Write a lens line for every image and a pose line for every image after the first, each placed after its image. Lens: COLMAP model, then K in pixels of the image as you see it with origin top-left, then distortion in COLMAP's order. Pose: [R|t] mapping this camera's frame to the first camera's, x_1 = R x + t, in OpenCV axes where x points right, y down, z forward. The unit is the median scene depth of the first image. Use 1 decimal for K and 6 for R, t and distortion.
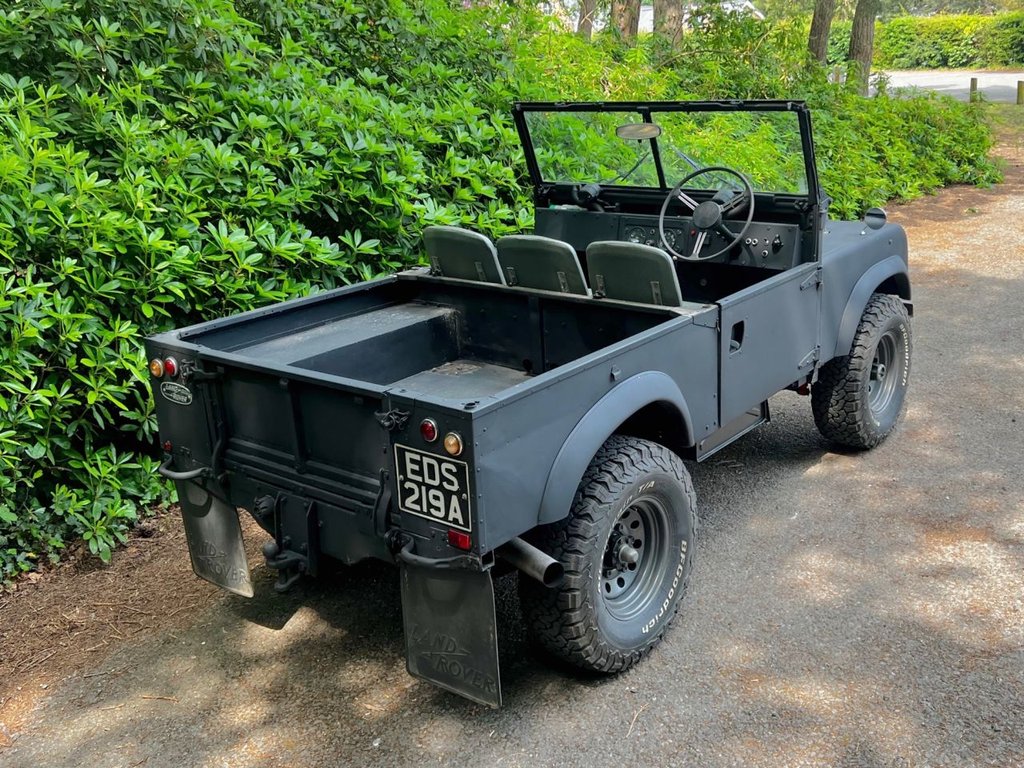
lens RADIAL K [[1017.5, 0, 595.6], [0, 1017.5, 265.8], [0, 0, 1]] dist [0.150142, -0.274546]
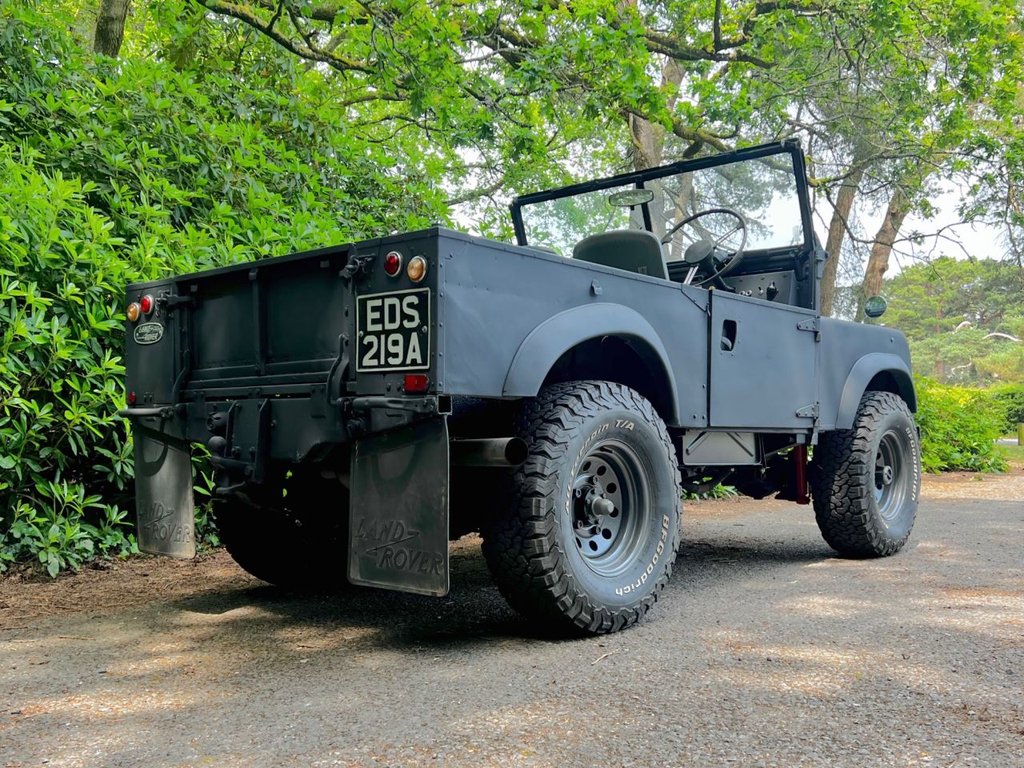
lens RADIAL K [[981.1, 0, 517.2], [0, 981.1, 368.1], [0, 0, 1]] dist [0.116040, -0.238455]
pose [[0.995615, 0.037951, -0.085502, 0.026312], [-0.059618, 0.961760, -0.267327, 0.399679], [0.072087, 0.271252, 0.959805, 0.134709]]
